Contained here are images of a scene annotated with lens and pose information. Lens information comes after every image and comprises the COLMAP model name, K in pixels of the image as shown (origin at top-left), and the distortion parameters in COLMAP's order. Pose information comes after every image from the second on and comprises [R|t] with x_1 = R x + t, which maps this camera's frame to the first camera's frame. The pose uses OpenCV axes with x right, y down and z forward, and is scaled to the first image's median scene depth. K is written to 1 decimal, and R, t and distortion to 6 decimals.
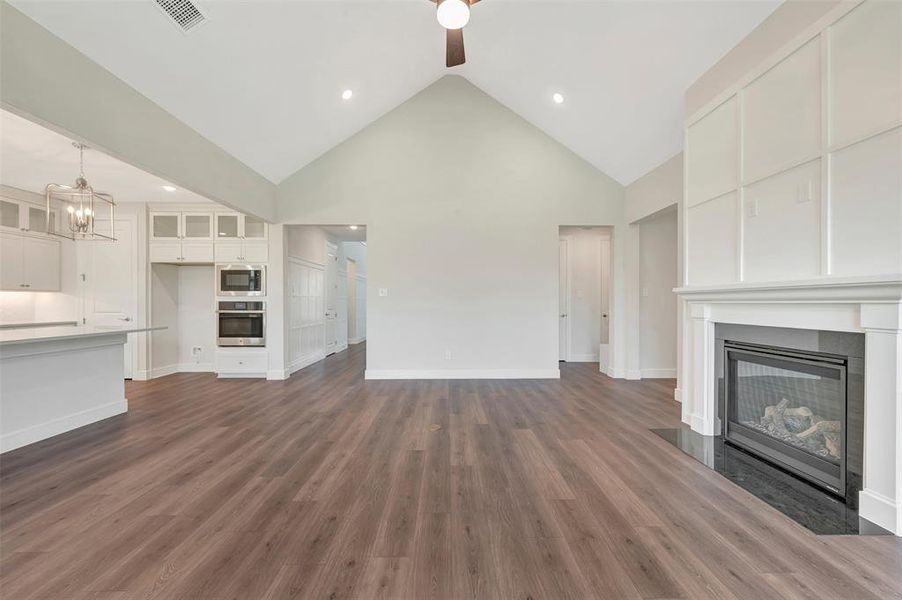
lens RADIAL K [[359.3, 0, 453.1], [0, 359.3, 295.9], [0, 0, 1]] dist [-0.000593, -0.000053]
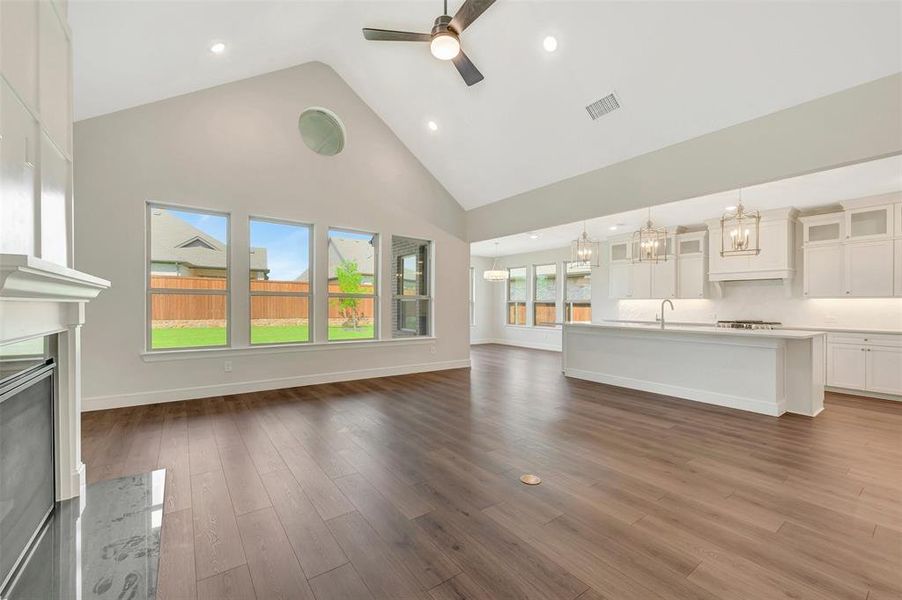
lens RADIAL K [[369.5, 0, 451.4], [0, 369.5, 308.5], [0, 0, 1]] dist [0.000624, 0.000156]
pose [[-0.816898, -0.003600, -0.576770, 0.625521], [-0.000005, 0.999981, -0.006235, 0.035273], [0.576782, -0.005090, -0.816883, 1.880914]]
